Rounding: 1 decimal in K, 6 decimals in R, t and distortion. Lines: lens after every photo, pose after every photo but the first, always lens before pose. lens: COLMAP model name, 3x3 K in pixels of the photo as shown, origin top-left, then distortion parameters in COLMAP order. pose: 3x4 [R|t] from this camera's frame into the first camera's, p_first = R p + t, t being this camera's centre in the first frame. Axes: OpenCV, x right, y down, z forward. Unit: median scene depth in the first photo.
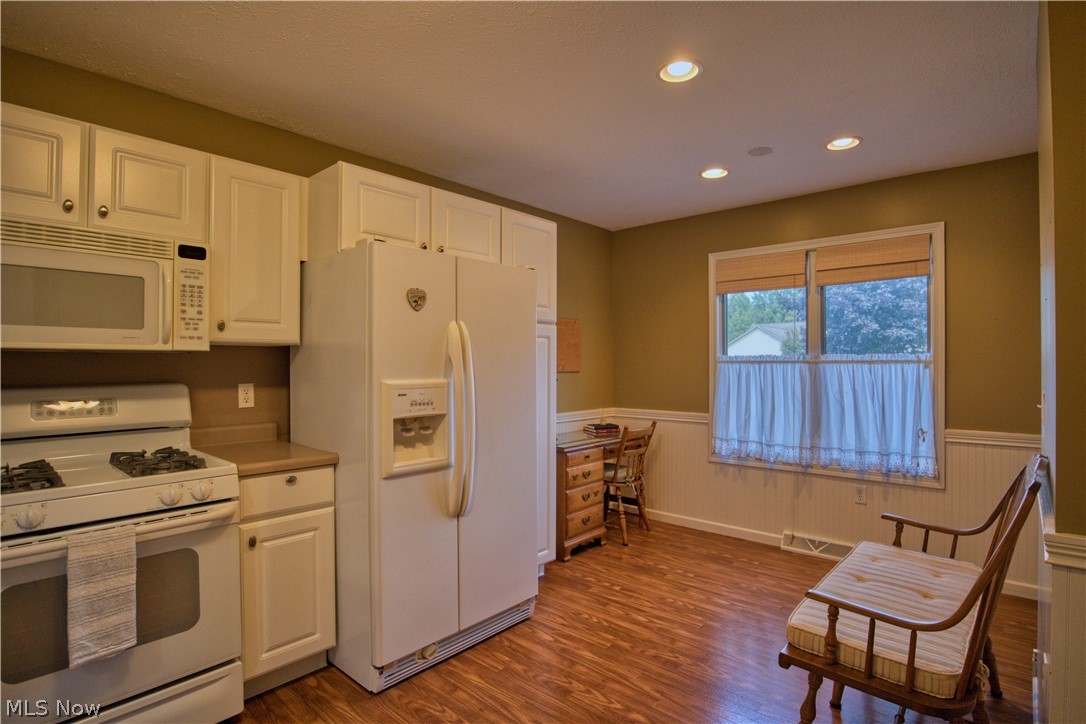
lens RADIAL K [[543.7, 0, 546.2], [0, 543.7, 361.2], [0, 0, 1]] dist [-0.049522, 0.015337]
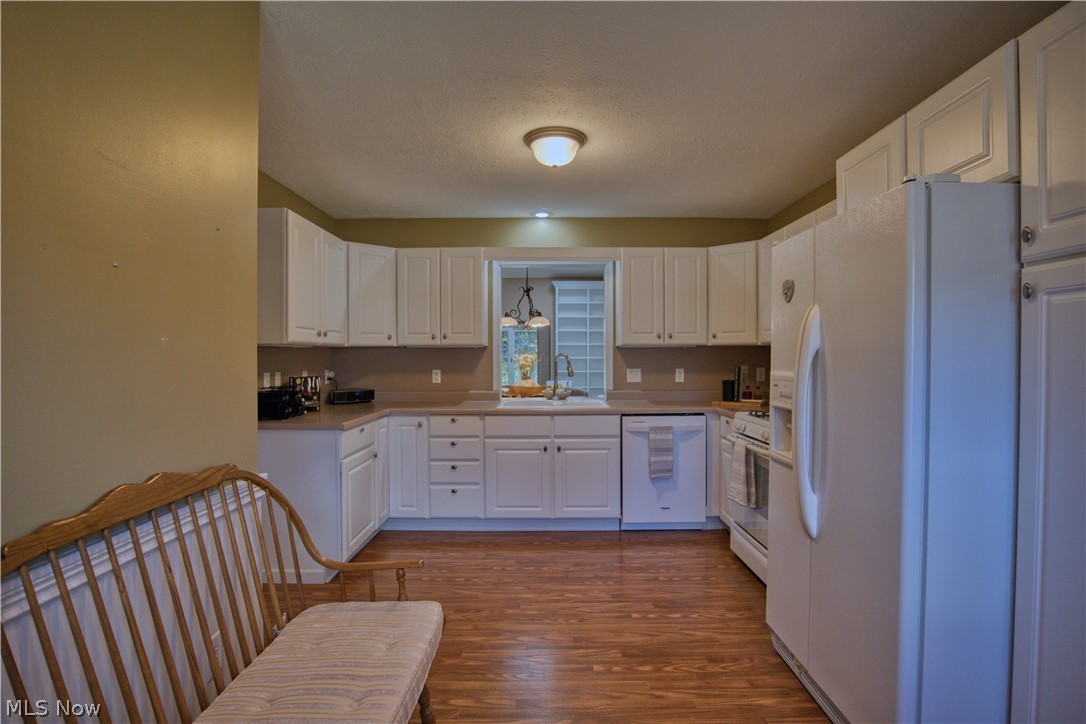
lens RADIAL K [[543.7, 0, 546.2], [0, 543.7, 361.2], [0, 0, 1]] dist [-0.049522, 0.015337]
pose [[-0.741546, 0.008148, -0.670853, 0.712615], [0.005698, 0.999967, 0.005847, 0.005687], [0.670878, 0.000513, -0.741567, 1.362953]]
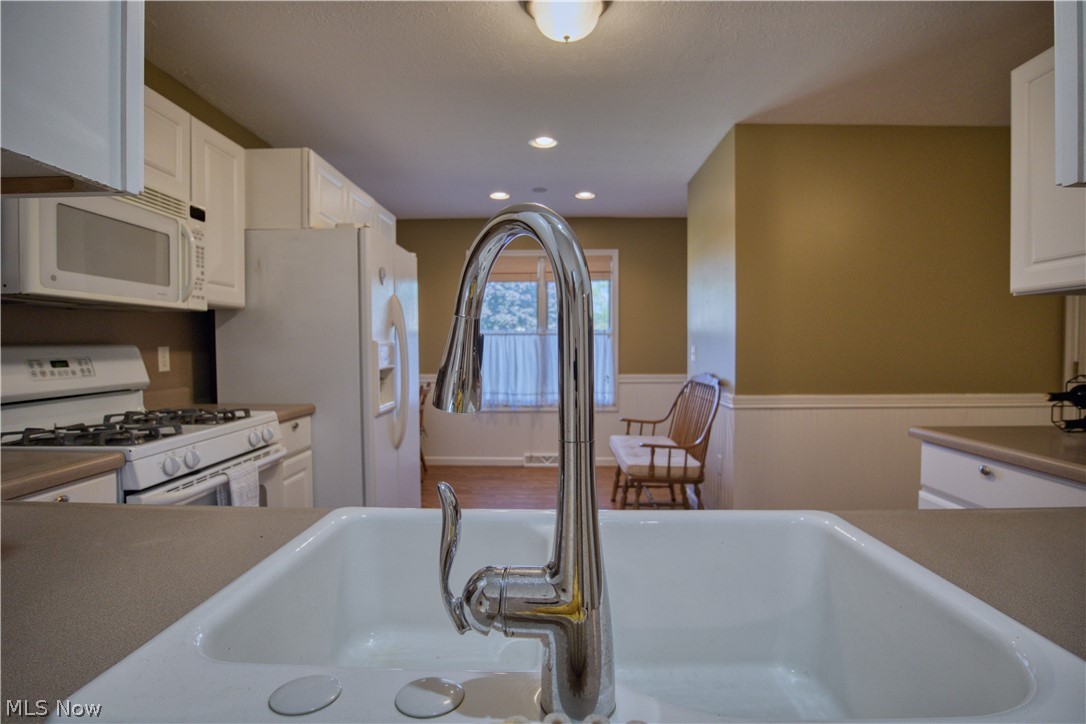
lens RADIAL K [[543.7, 0, 546.2], [0, 543.7, 361.2], [0, 0, 1]] dist [-0.049522, 0.015337]
pose [[0.759033, -0.022416, 0.650666, -0.737524], [0.000692, 0.999434, 0.033624, 0.040119], [-0.651052, -0.025072, 0.758619, -0.195885]]
